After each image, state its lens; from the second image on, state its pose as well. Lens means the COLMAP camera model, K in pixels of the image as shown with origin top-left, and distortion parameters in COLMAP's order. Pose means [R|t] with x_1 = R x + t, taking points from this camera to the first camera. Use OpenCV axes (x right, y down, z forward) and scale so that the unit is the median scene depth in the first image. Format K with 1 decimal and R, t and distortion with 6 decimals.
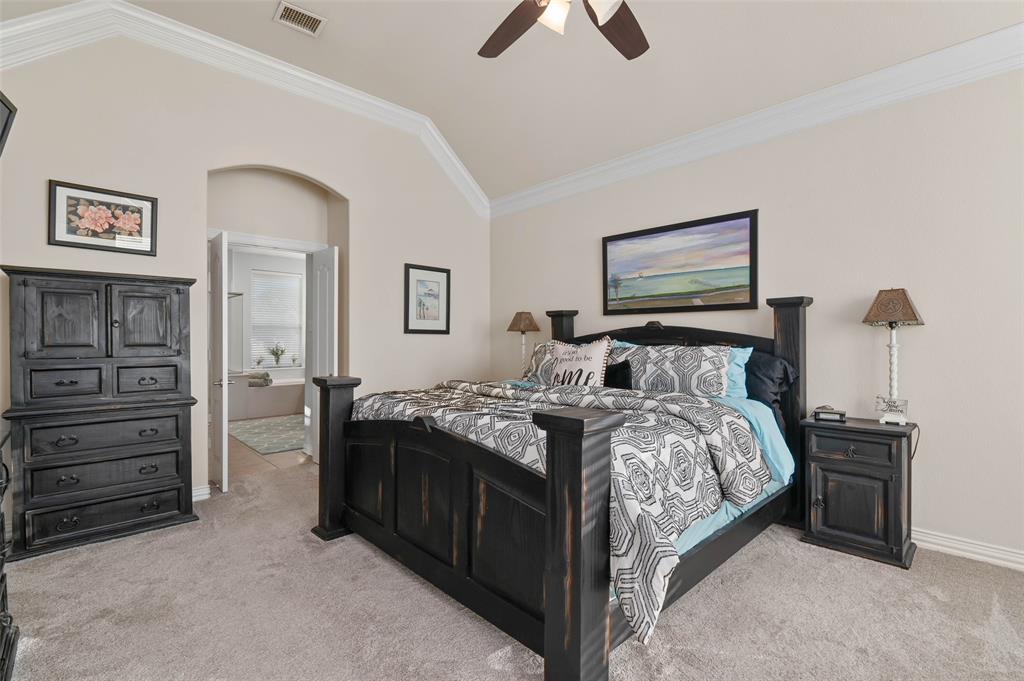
lens RADIAL K [[472.6, 0, 513.6], [0, 472.6, 338.0], [0, 0, 1]] dist [-0.002804, -0.000208]
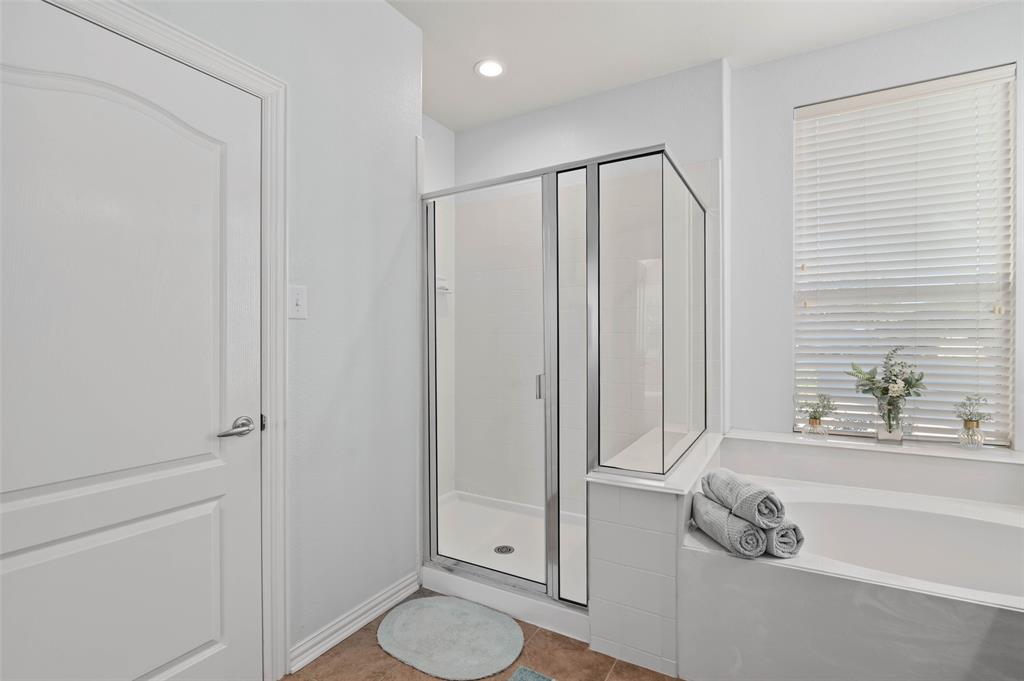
lens RADIAL K [[472.6, 0, 513.7], [0, 472.6, 338.9], [0, 0, 1]] dist [-0.002804, -0.000208]
pose [[0.296473, 0.001460, -0.955040, -0.308091], [-0.001424, 0.999998, 0.001086, 0.003994], [0.955040, 0.001038, 0.296475, 0.717649]]
